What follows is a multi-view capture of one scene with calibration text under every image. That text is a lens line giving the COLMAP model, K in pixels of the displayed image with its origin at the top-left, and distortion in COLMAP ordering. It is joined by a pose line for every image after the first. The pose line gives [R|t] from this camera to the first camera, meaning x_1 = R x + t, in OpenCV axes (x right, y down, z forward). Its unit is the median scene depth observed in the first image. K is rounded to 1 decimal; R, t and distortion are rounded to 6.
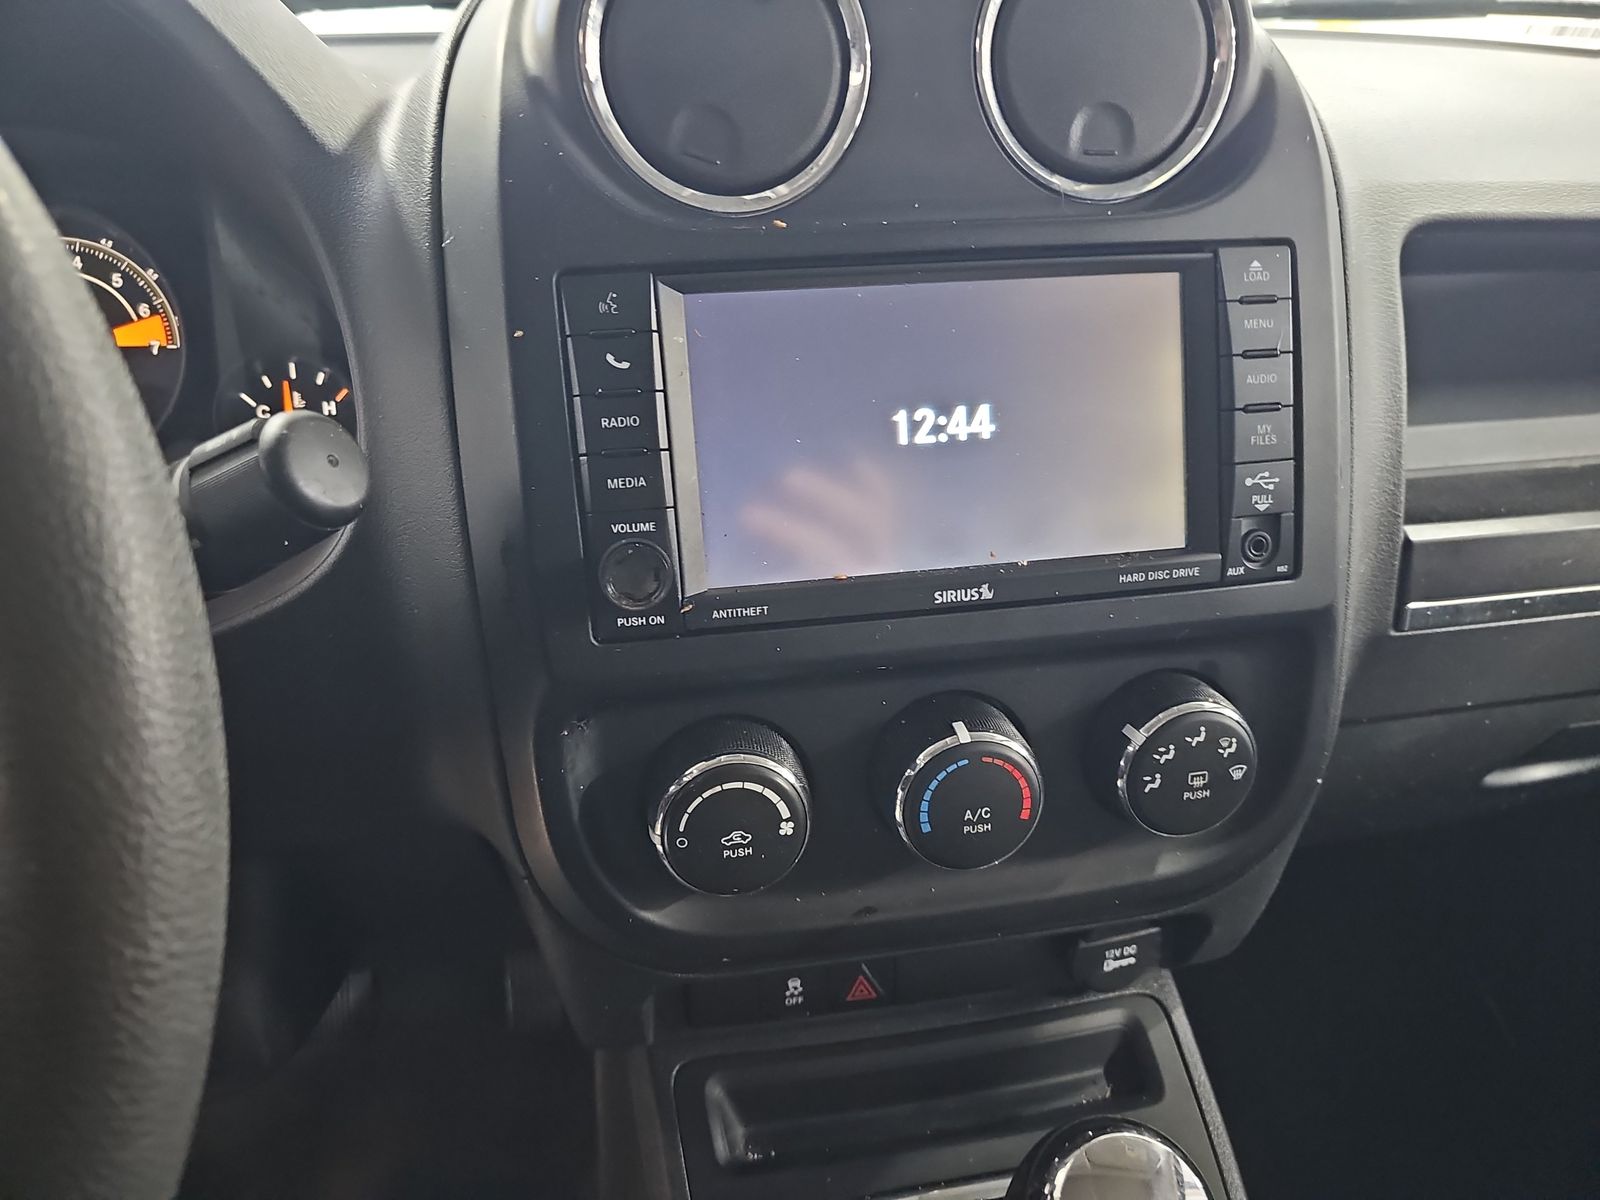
lens RADIAL K [[1065.9, 0, 804.0], [0, 1065.9, 591.2], [0, 0, 1]] dist [0.030908, -0.030556]
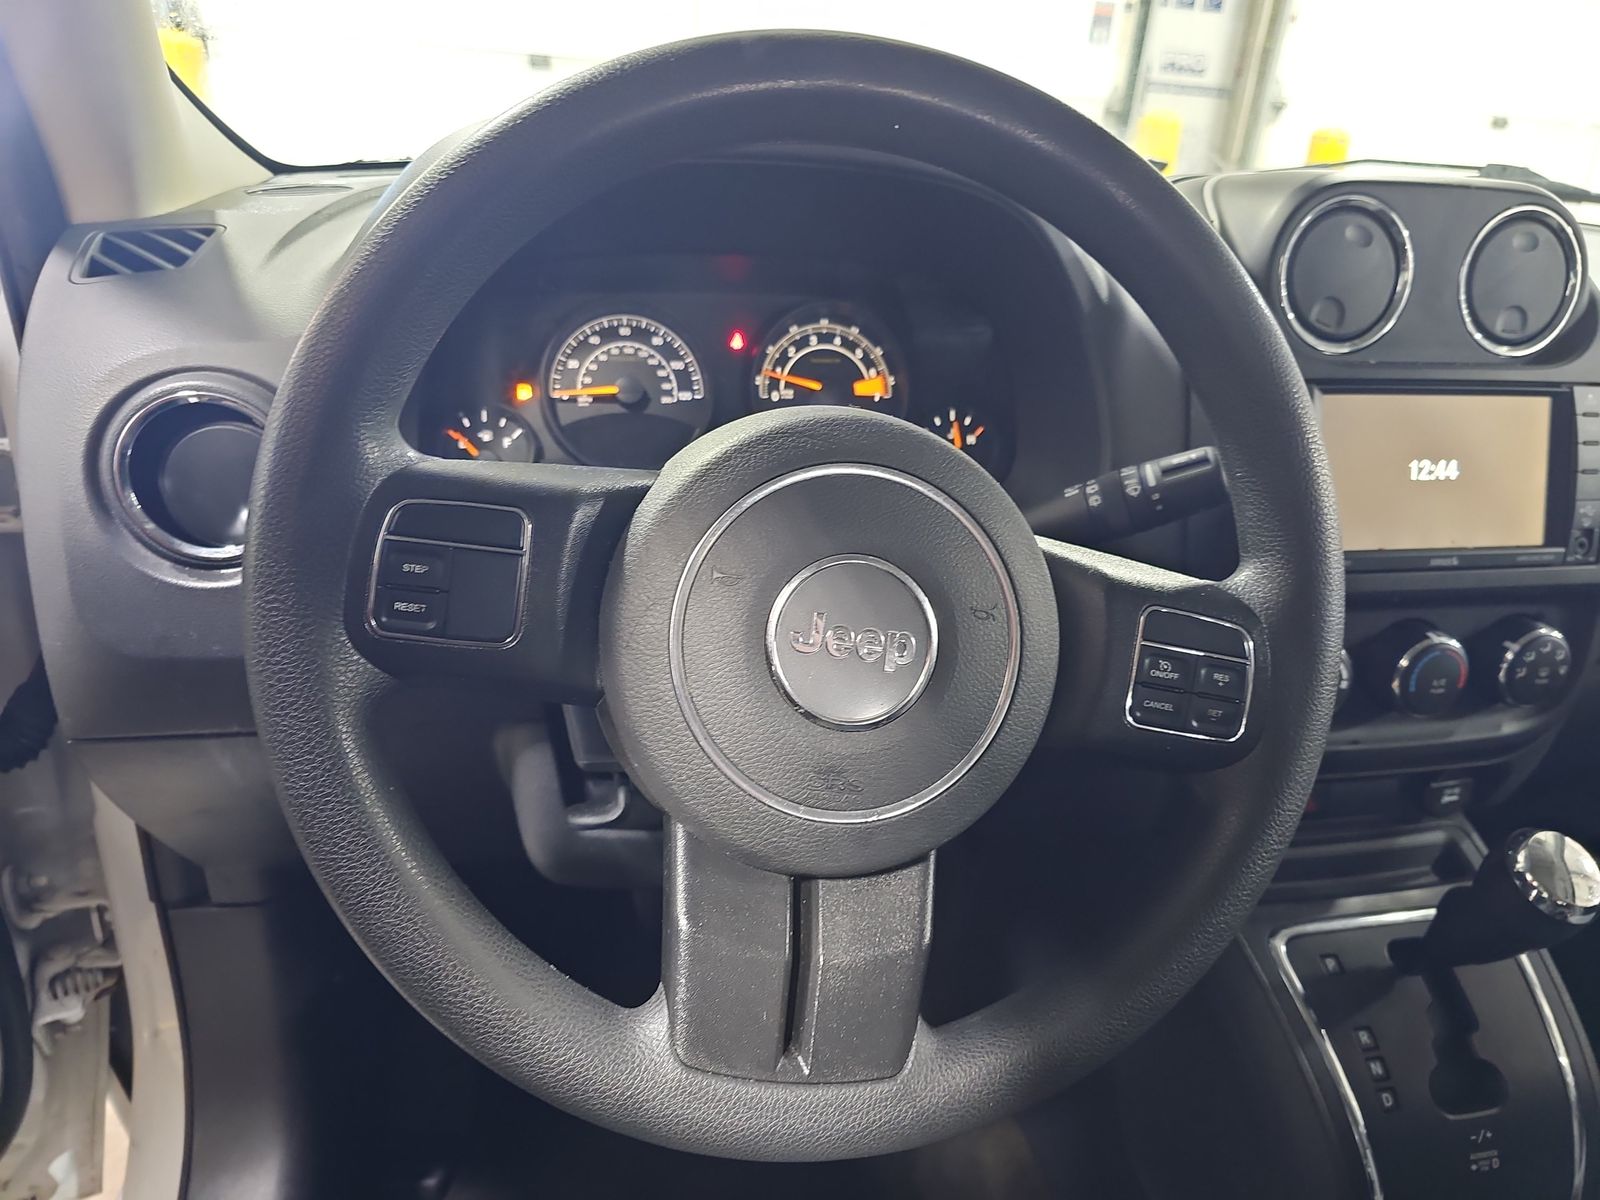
lens RADIAL K [[1065.9, 0, 836.4], [0, 1065.9, 596.7], [0, 0, 1]] dist [0.030908, -0.030556]
pose [[0.995578, 0.047976, 0.080767, -1.003056], [-0.045115, 0.998301, -0.036886, 0.172650], [-0.082400, 0.033079, 0.996050, -0.738658]]
